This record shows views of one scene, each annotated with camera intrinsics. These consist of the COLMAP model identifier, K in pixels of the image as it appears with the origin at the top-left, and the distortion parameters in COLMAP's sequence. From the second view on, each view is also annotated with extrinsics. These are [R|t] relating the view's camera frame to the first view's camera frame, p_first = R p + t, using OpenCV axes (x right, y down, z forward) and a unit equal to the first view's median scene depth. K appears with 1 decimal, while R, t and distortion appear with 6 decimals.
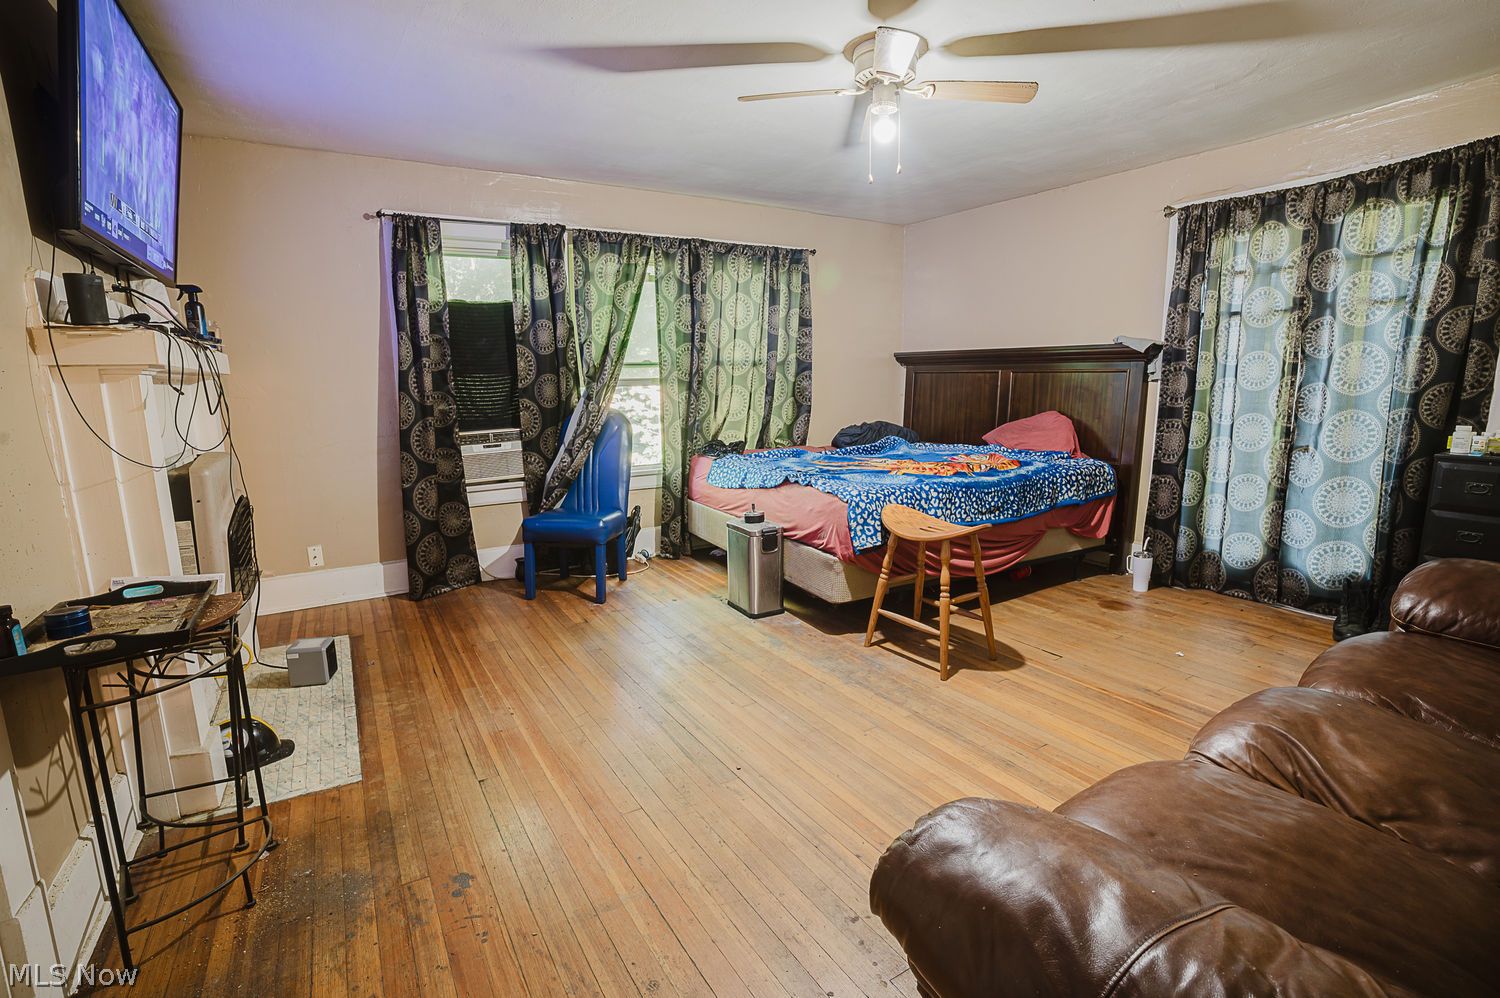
lens RADIAL K [[695.7, 0, 746.9], [0, 695.7, 509.5], [0, 0, 1]] dist [-0.074875, 0.000043]
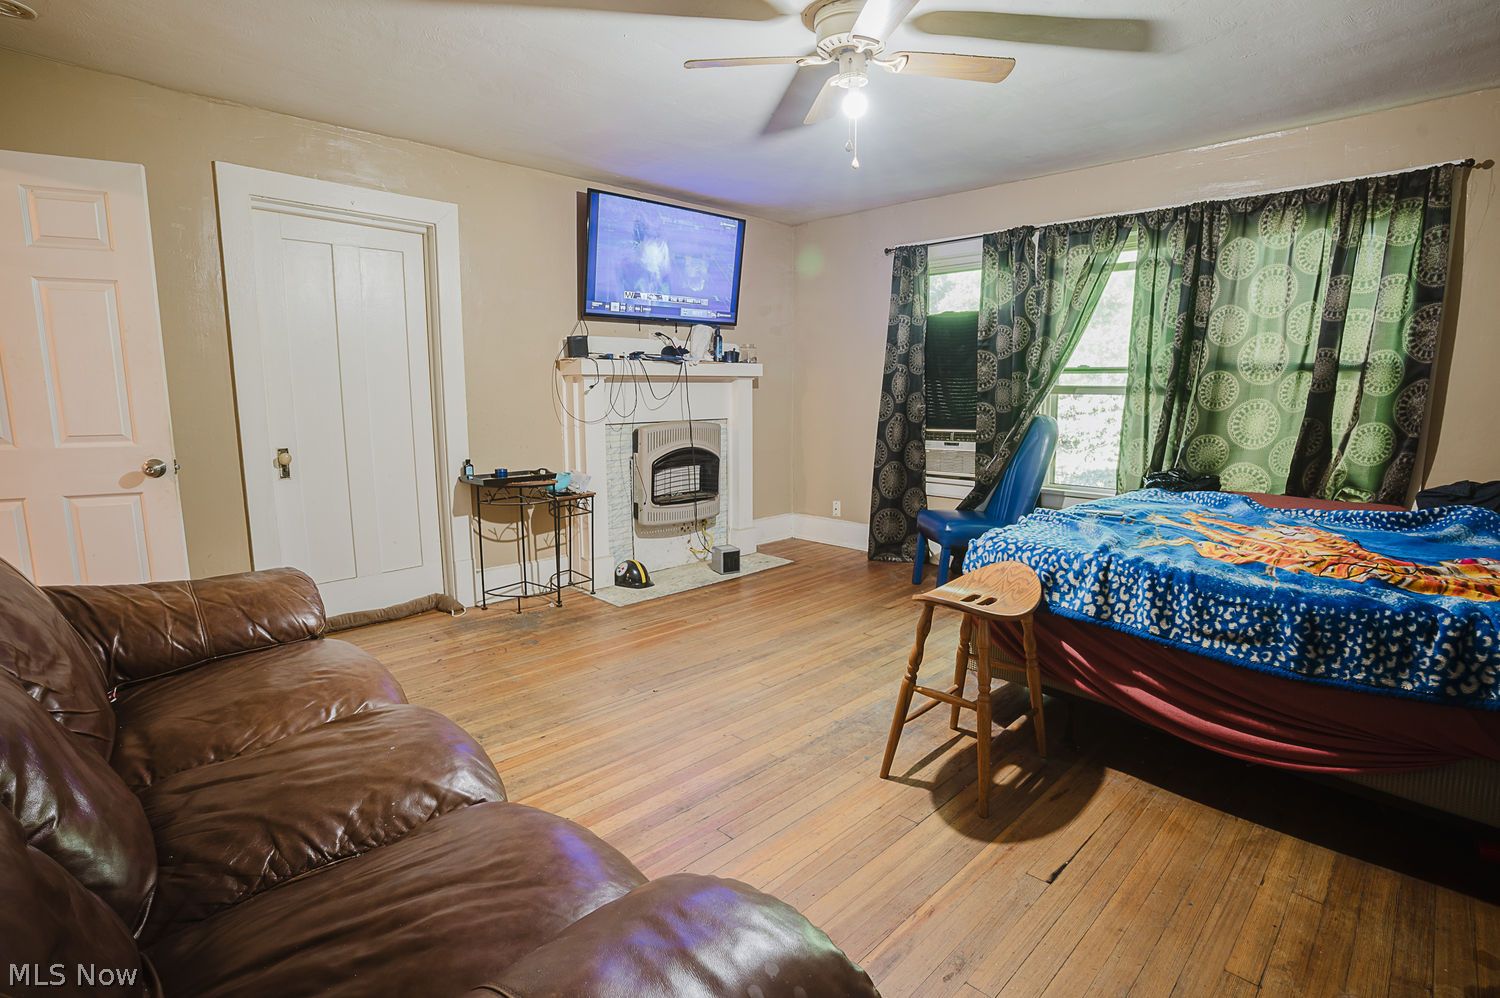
lens RADIAL K [[723.3, 0, 750.0], [0, 723.3, 499.0], [0, 0, 1]] dist [-0.034998, 0.000471]
pose [[0.241907, 0.164940, -0.956178, 0.676174], [-0.187511, 0.974817, 0.120716, -0.087736], [0.952009, 0.150092, 0.266743, 0.415207]]
